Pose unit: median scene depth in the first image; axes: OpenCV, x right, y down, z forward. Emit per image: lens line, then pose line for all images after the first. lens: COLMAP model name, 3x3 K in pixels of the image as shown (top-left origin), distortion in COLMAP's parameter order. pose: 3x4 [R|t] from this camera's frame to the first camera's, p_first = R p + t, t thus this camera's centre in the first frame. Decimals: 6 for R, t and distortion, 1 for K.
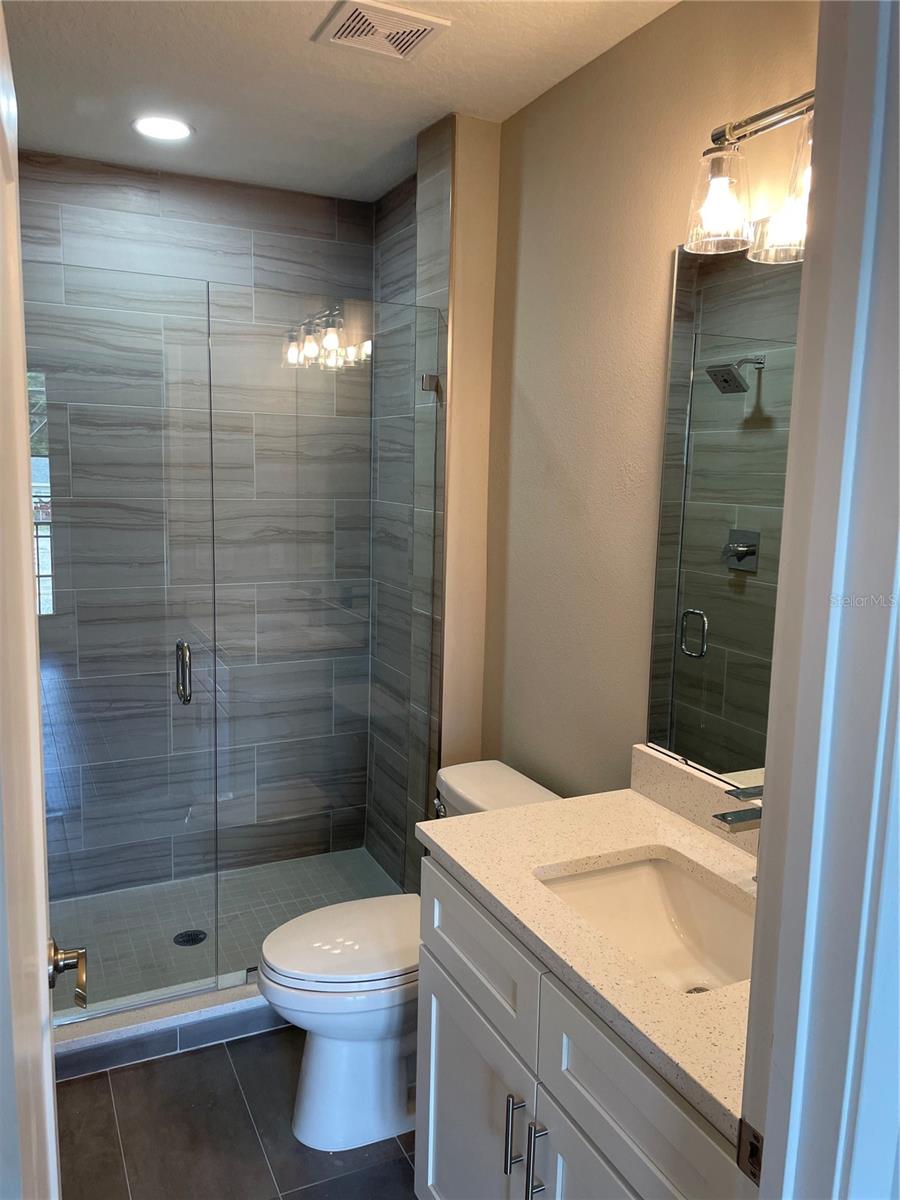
lens RADIAL K [[904.0, 0, 450.1], [0, 904.0, 589.7], [0, 0, 1]] dist [0.077679, -0.099559]
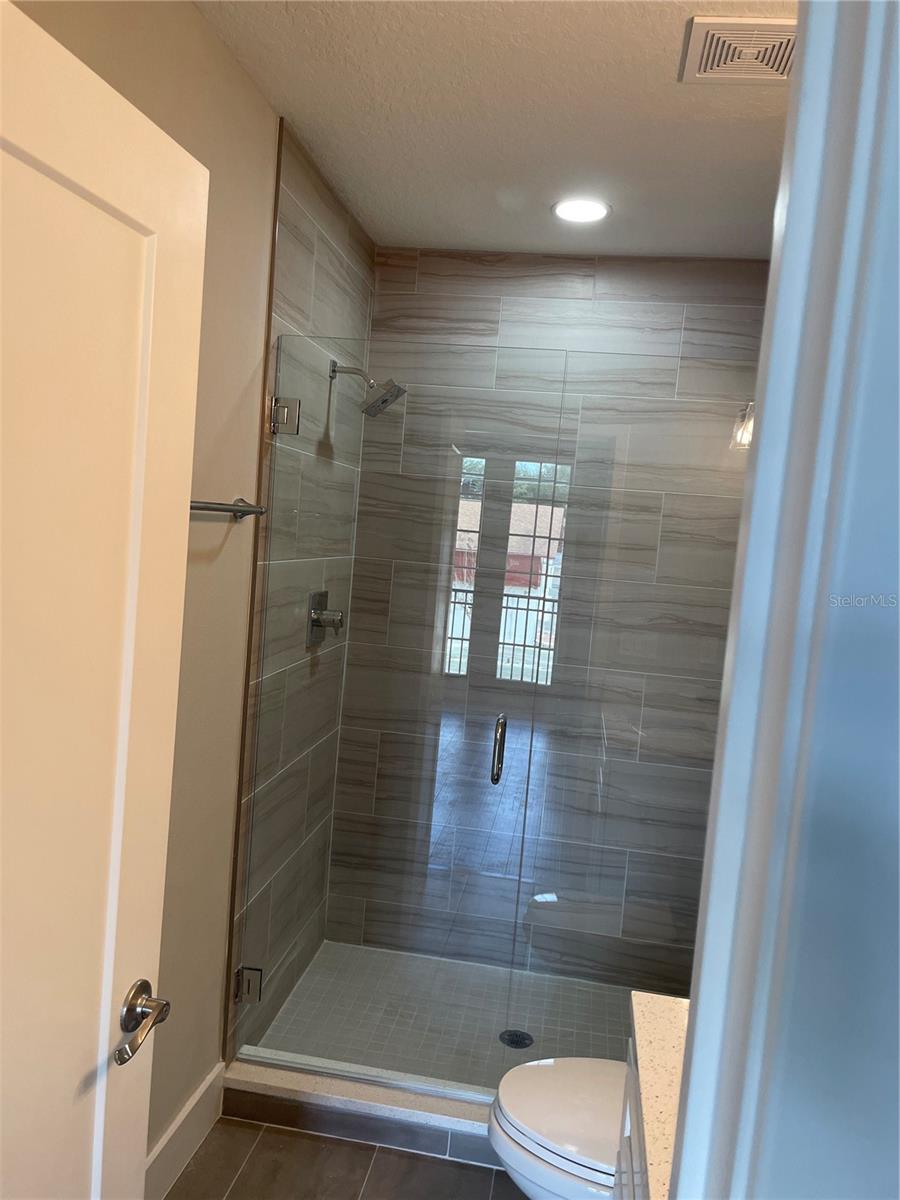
lens RADIAL K [[904.0, 0, 447.9], [0, 904.0, 590.4], [0, 0, 1]] dist [0.077679, -0.099559]
pose [[0.825073, 0.081180, -0.559163, 0.150654], [-0.137539, 0.988714, -0.059402, -0.009350], [0.548030, 0.125918, 0.826927, 0.131040]]
